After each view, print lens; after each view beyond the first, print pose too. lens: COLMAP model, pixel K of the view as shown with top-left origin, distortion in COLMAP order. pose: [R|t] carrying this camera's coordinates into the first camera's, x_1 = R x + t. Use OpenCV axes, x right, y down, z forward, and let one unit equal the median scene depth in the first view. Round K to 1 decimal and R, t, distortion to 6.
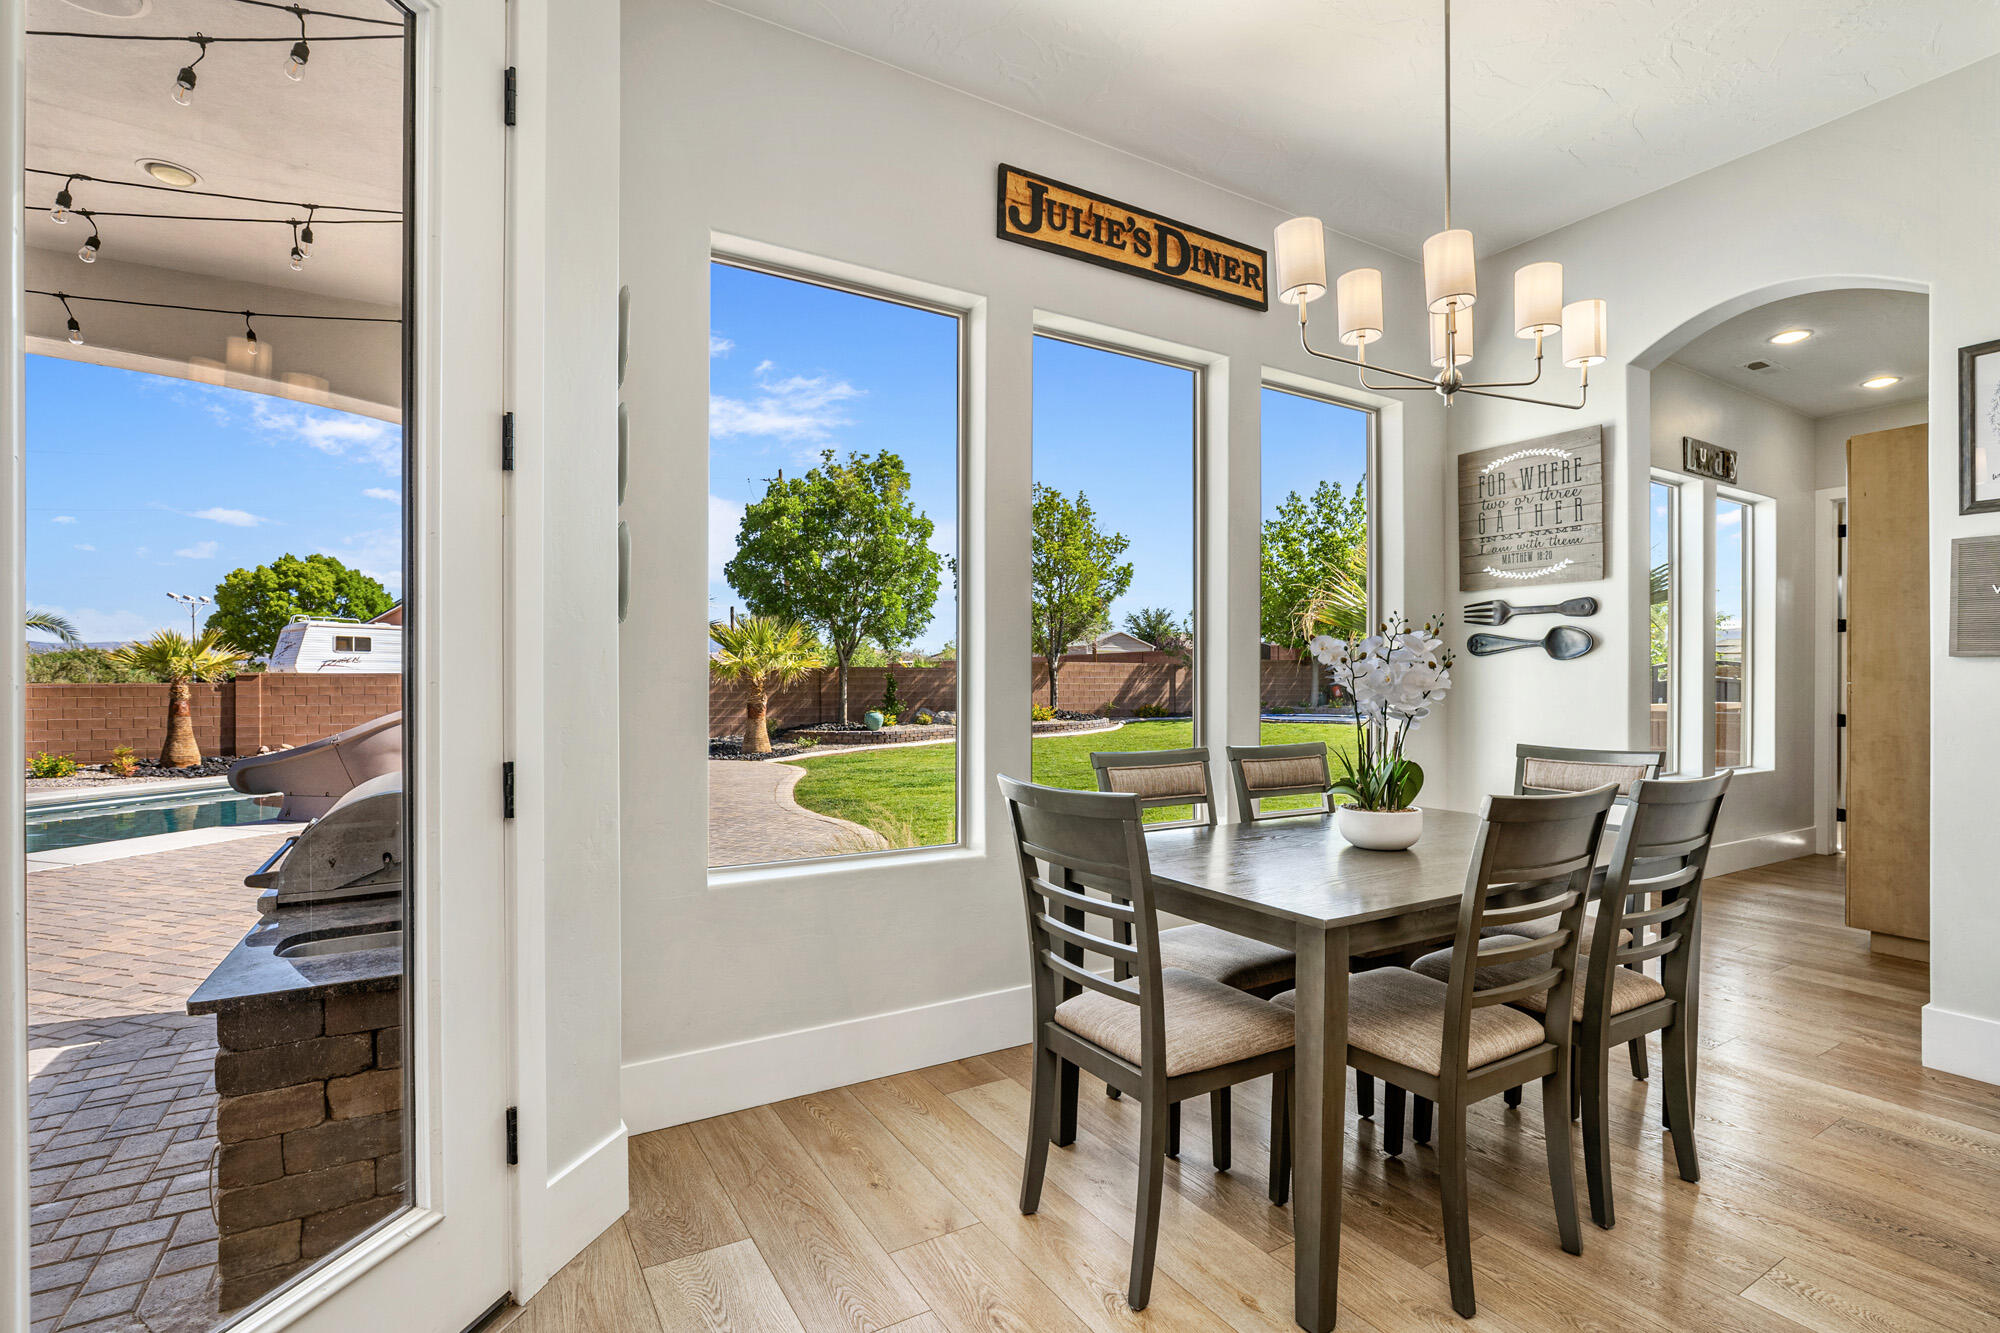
lens RADIAL K [[930.9, 0, 1001.8], [0, 930.9, 681.2], [0, 0, 1]] dist [-0.025440, 0.000459]
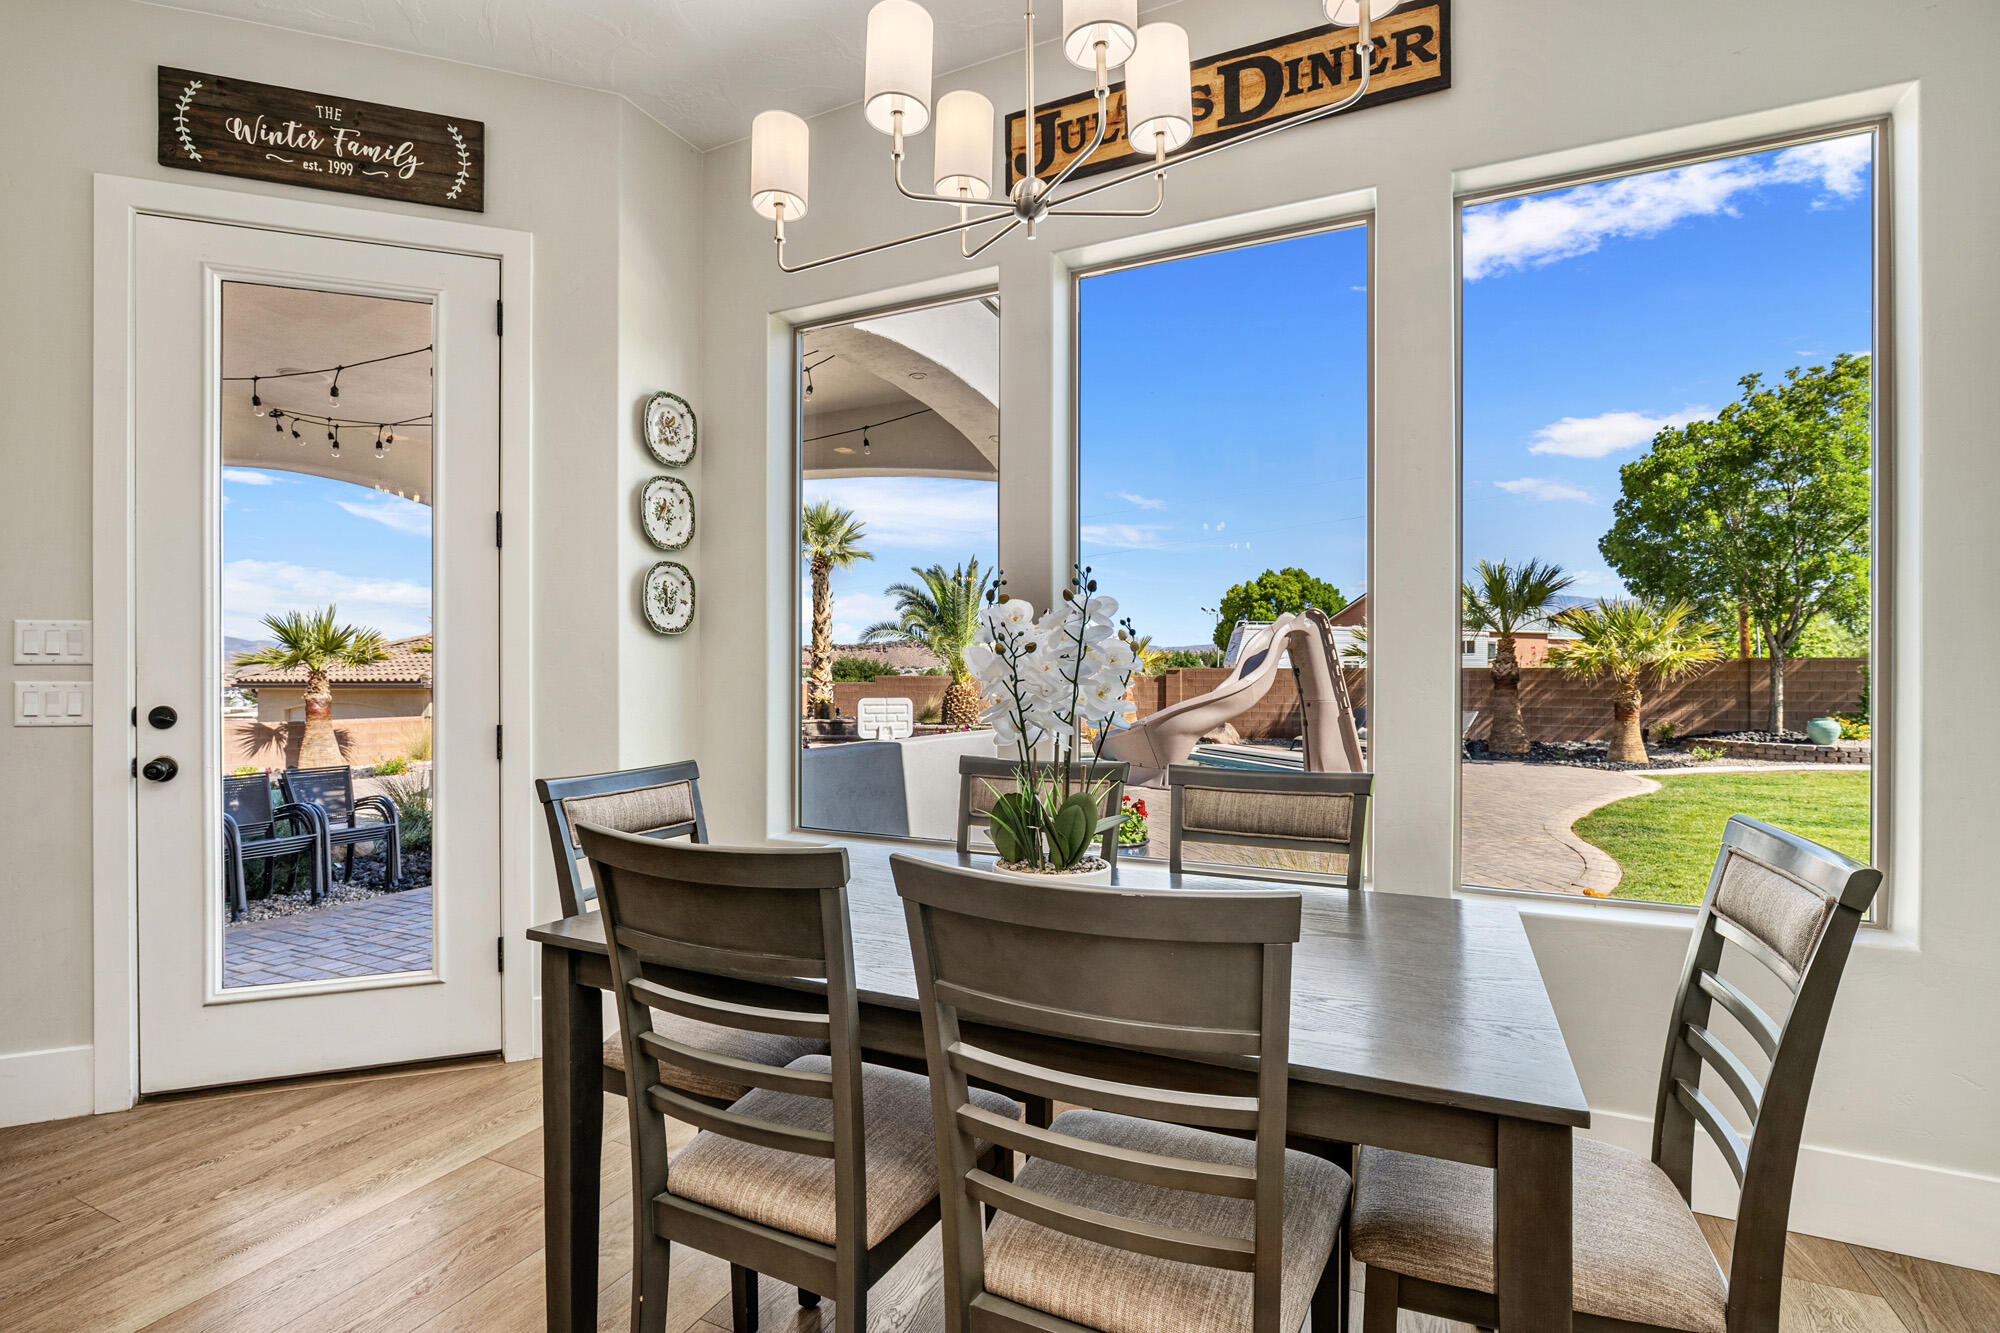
lens RADIAL K [[930.9, 0, 997.0], [0, 930.9, 668.4], [0, 0, 1]] dist [-0.025440, 0.000459]
pose [[0.543728, -0.003584, -0.839254, 0.115401], [-0.002931, 0.999977, -0.006170, -0.000286], [0.839257, 0.005815, 0.543704, 0.074175]]
